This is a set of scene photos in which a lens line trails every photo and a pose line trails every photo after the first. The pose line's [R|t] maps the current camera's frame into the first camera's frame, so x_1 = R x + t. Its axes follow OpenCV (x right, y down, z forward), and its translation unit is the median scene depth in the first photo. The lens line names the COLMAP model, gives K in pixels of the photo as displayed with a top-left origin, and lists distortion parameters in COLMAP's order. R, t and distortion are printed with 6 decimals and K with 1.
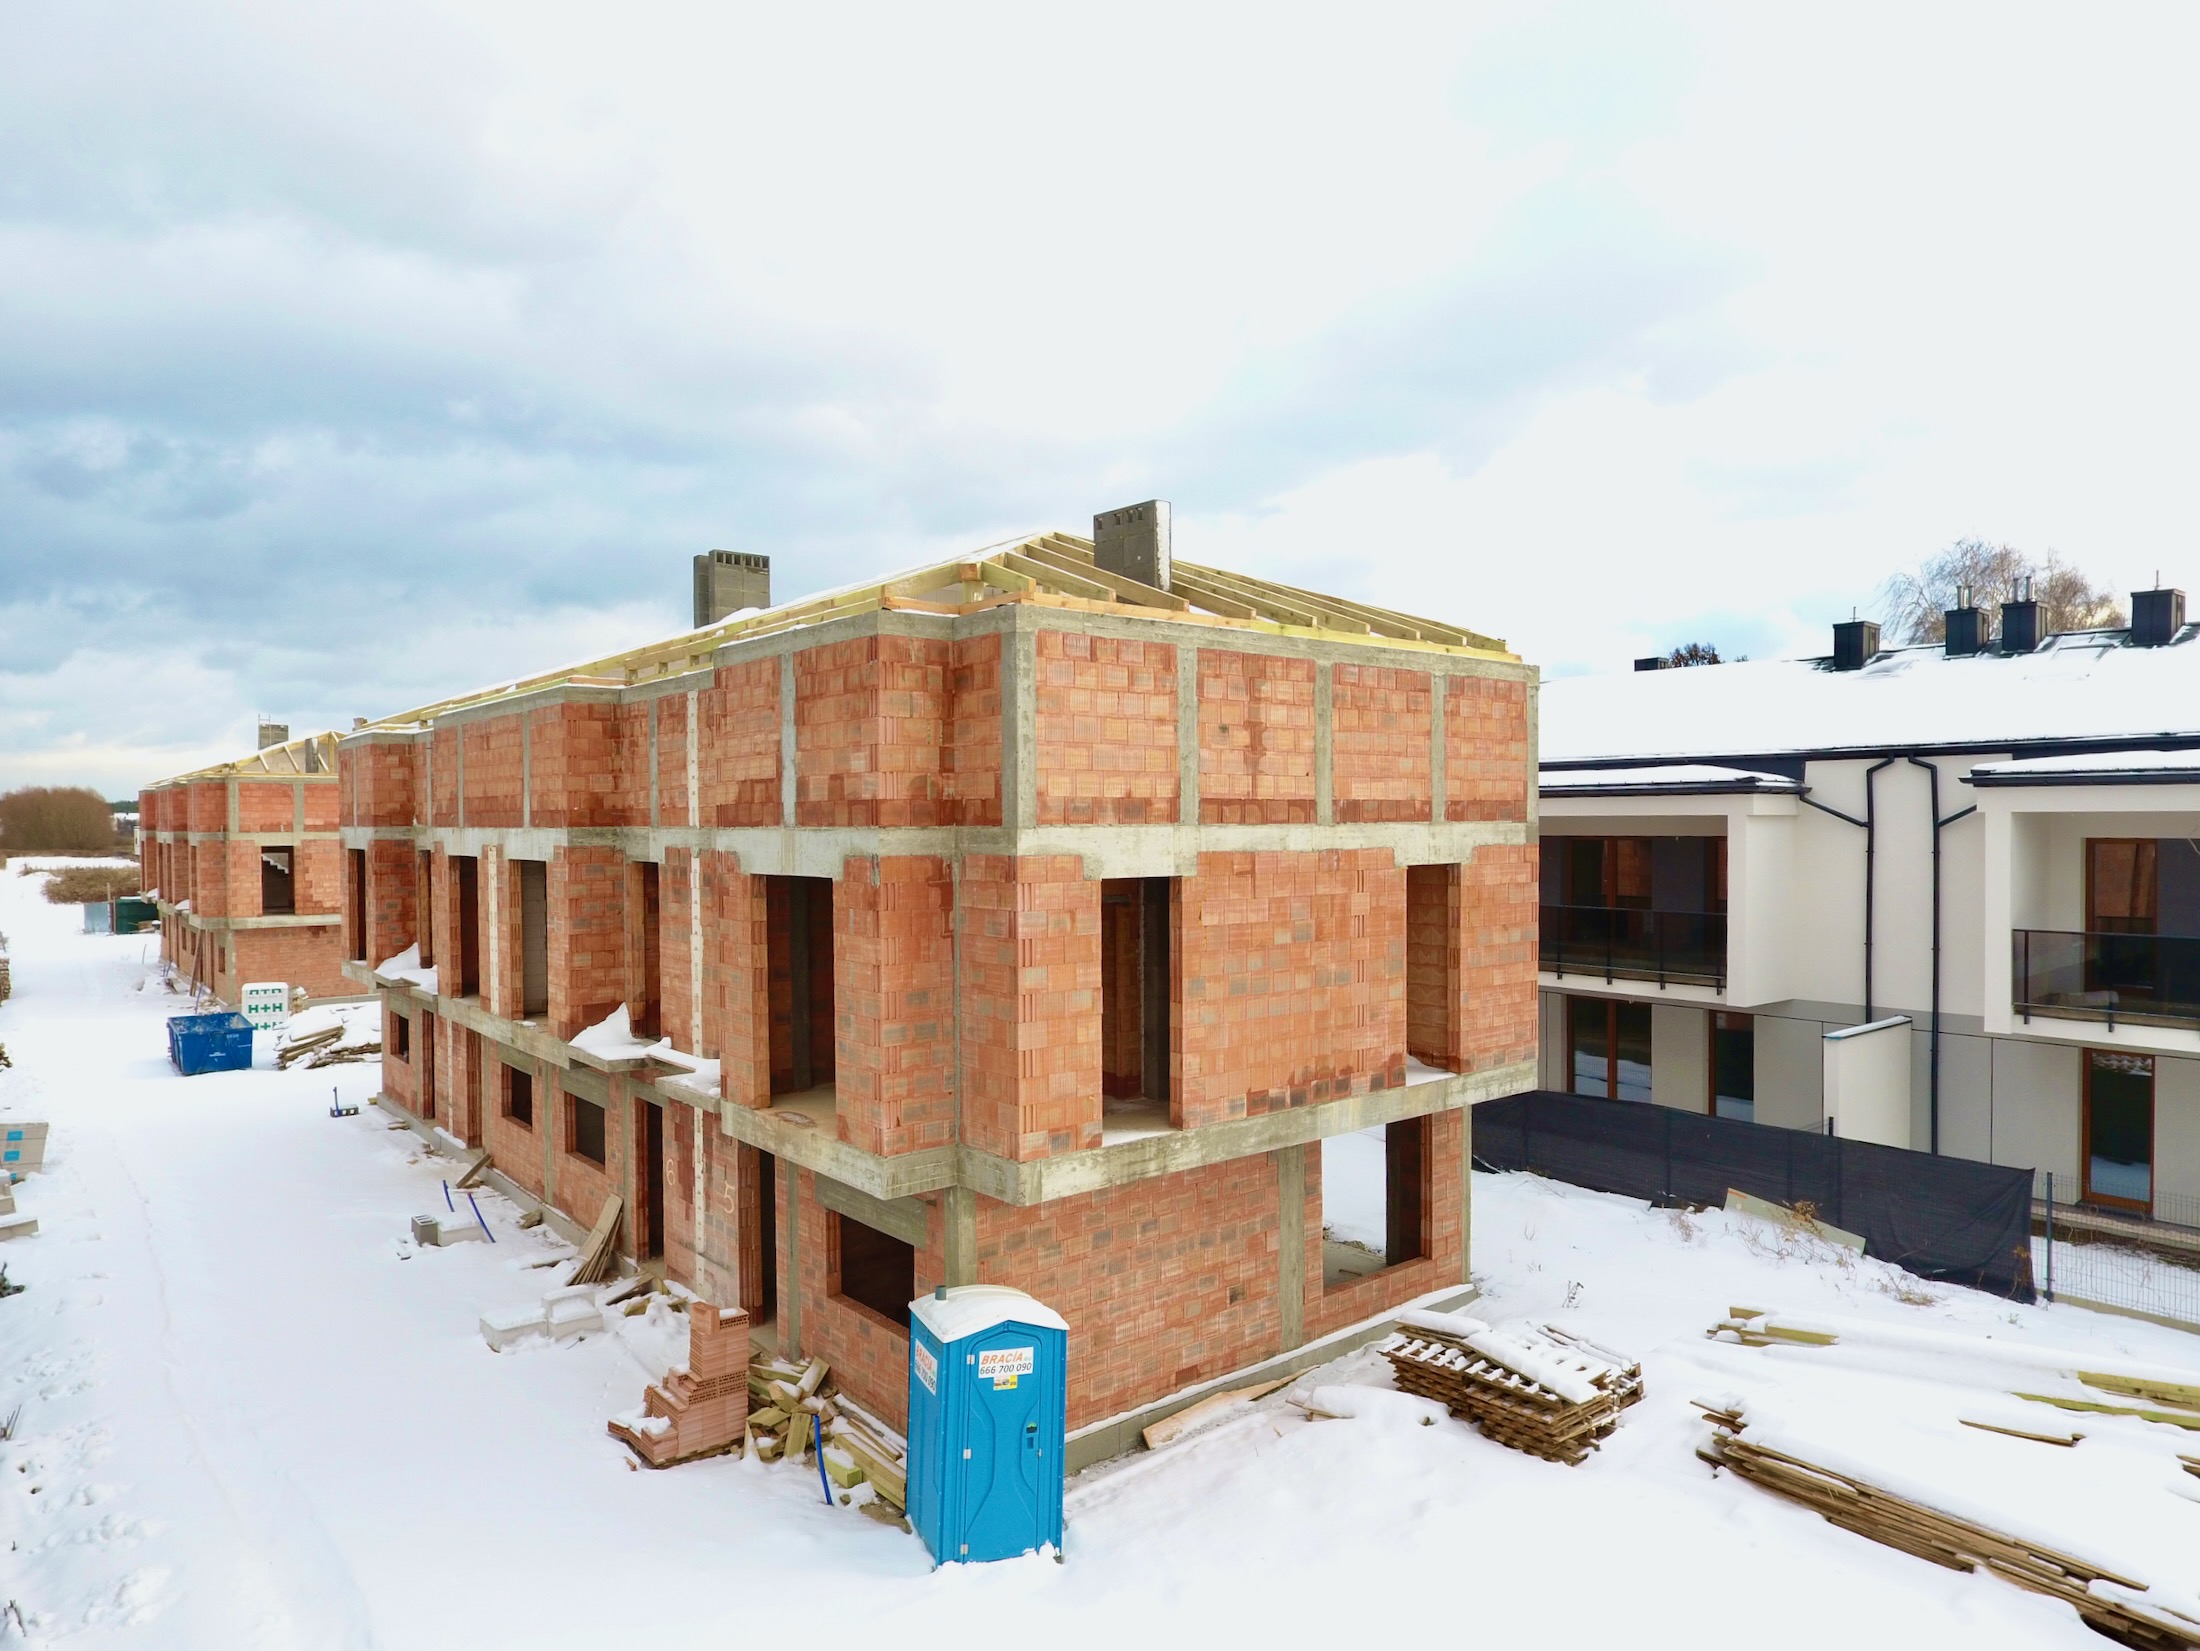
lens RADIAL K [[1323.8, 0, 1099.8], [0, 1323.8, 858.2], [0, 0, 1]] dist [-0.000549, 0.000184]
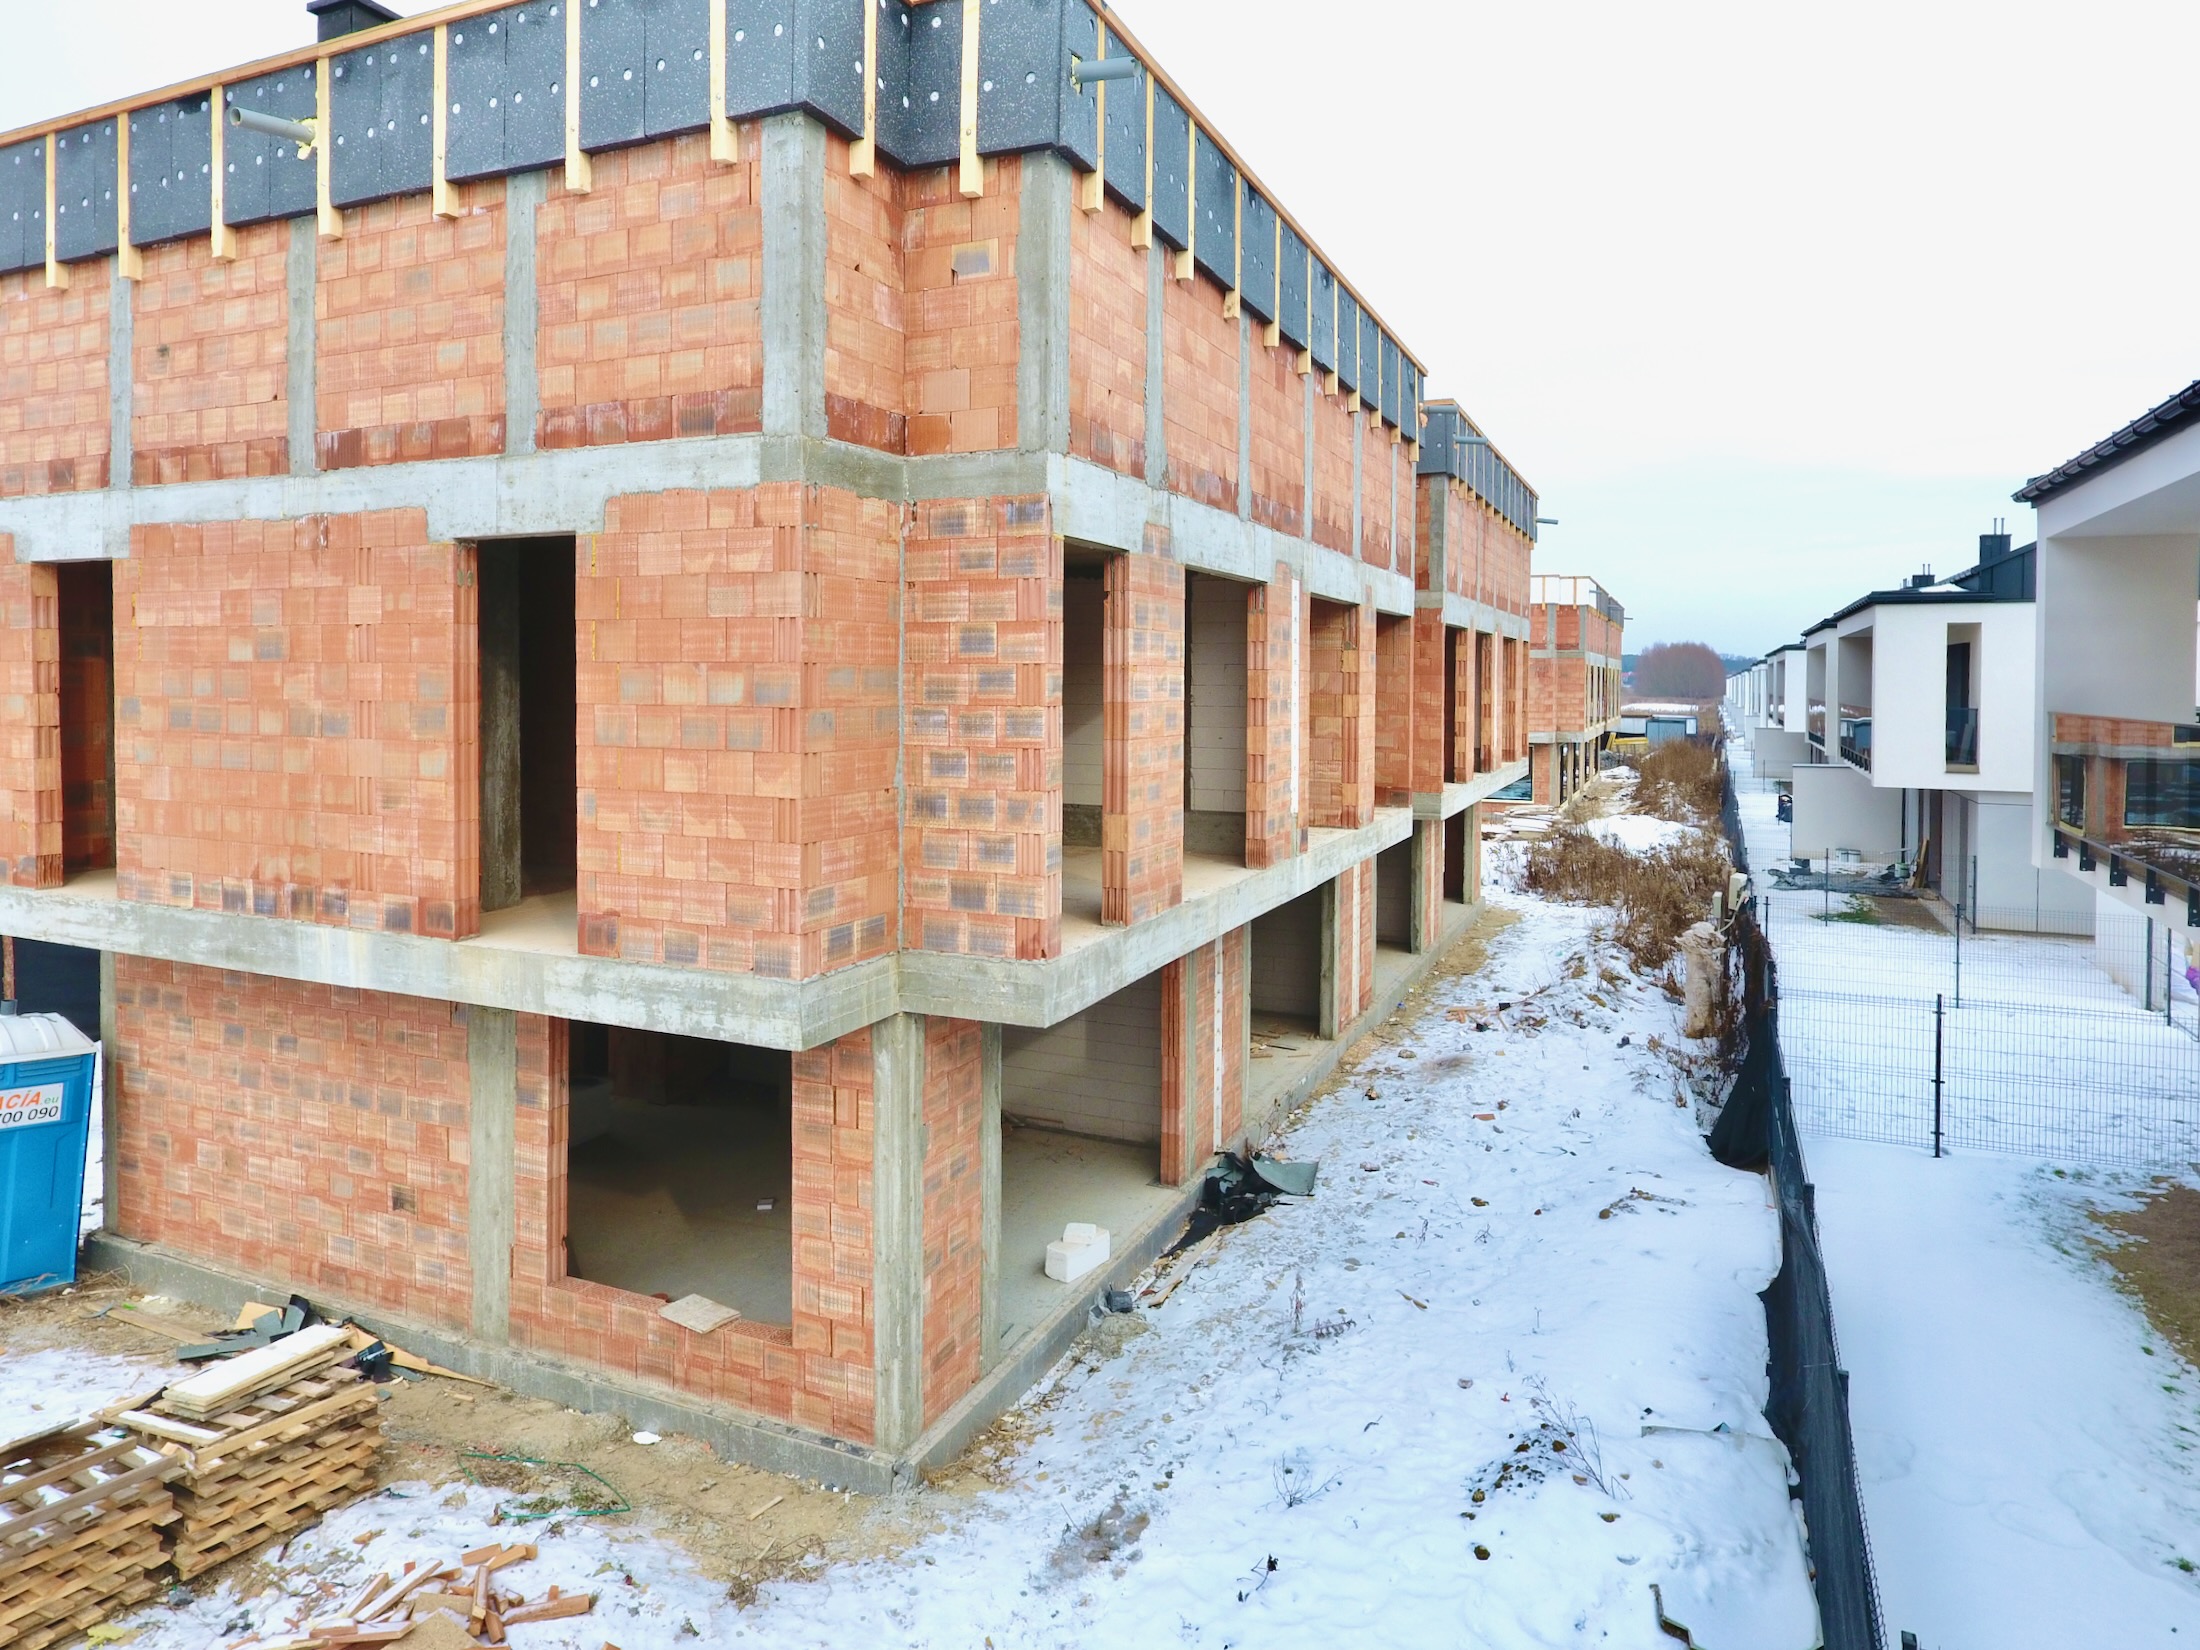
lens RADIAL K [[1338.4, 0, 1094.5], [0, 1338.4, 701.7], [0, 0, 1]] dist [-0.001928, -0.001242]
pose [[0.453099, 0.024732, -0.891117, 0.890985], [-0.032786, 0.999401, 0.011066, 0.061266], [0.890857, 0.024202, 0.453639, 1.038090]]
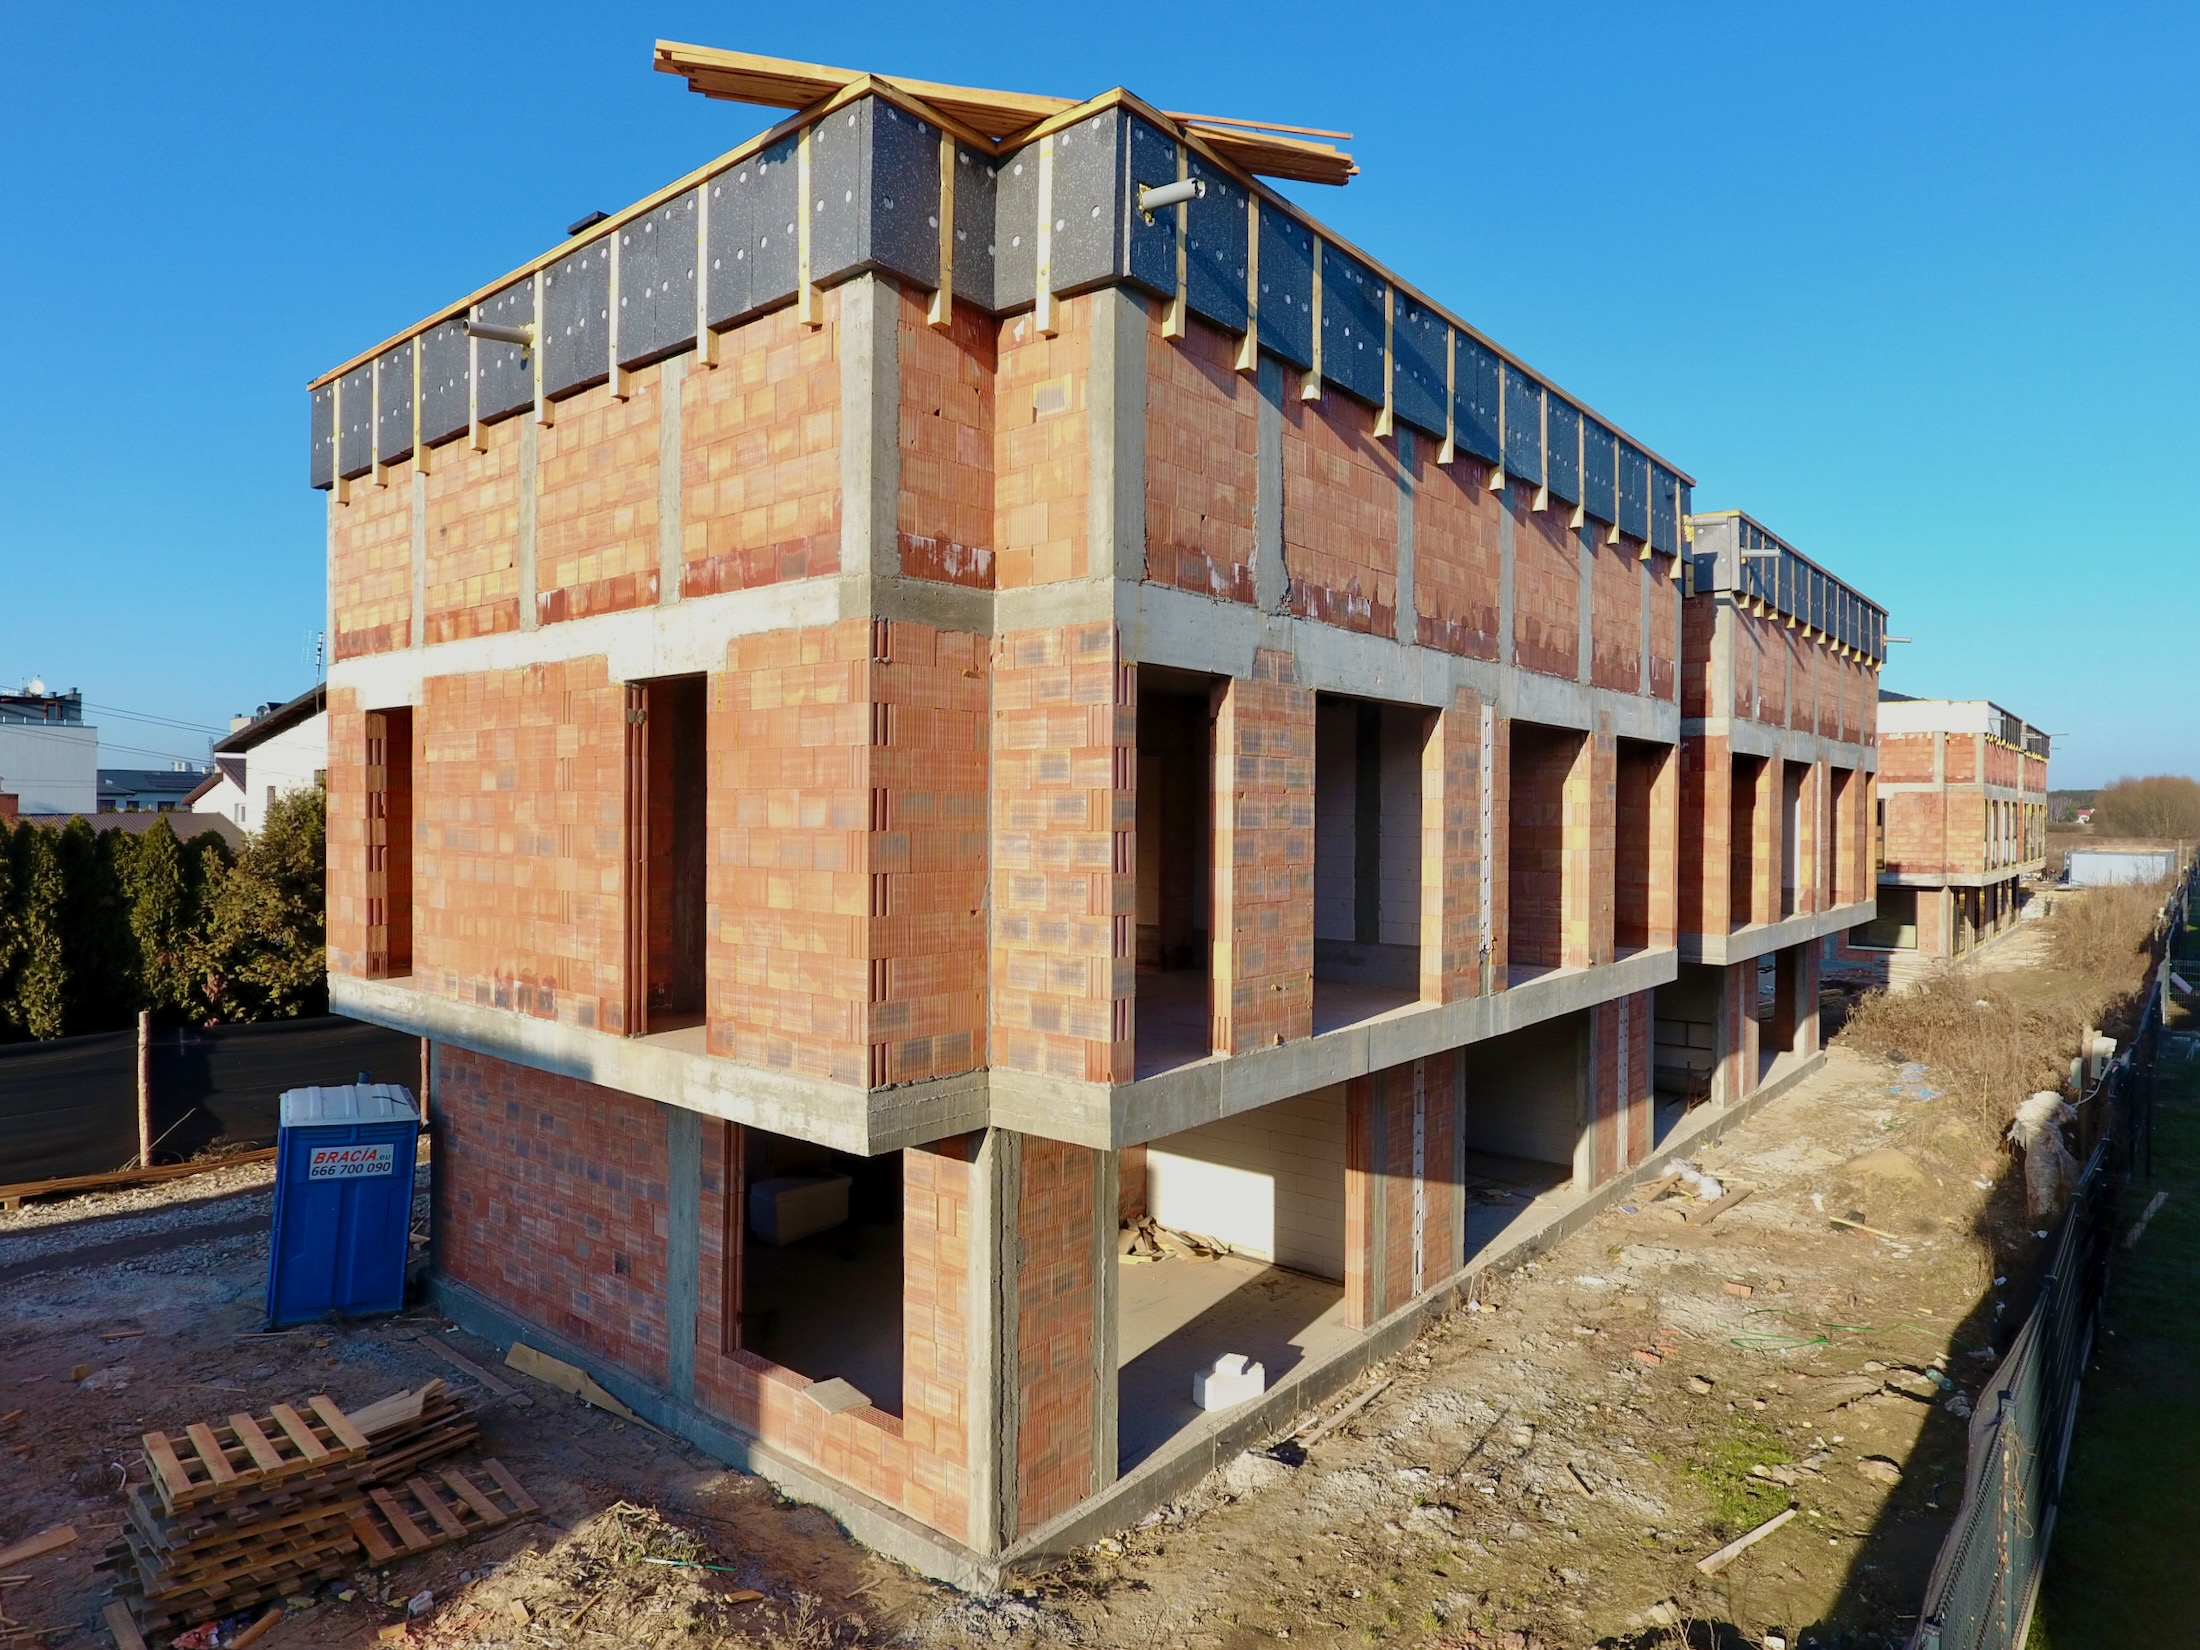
lens RADIAL K [[1293.6, 0, 1100.0], [0, 1293.6, 825.0], [0, 0, 1]] dist [-0.000602, 0.000344]
pose [[0.196993, 0.017349, -0.980251, 0.915623], [-0.035271, 0.999322, 0.010599, 0.061722], [0.979770, 0.032487, 0.197472, 1.157931]]
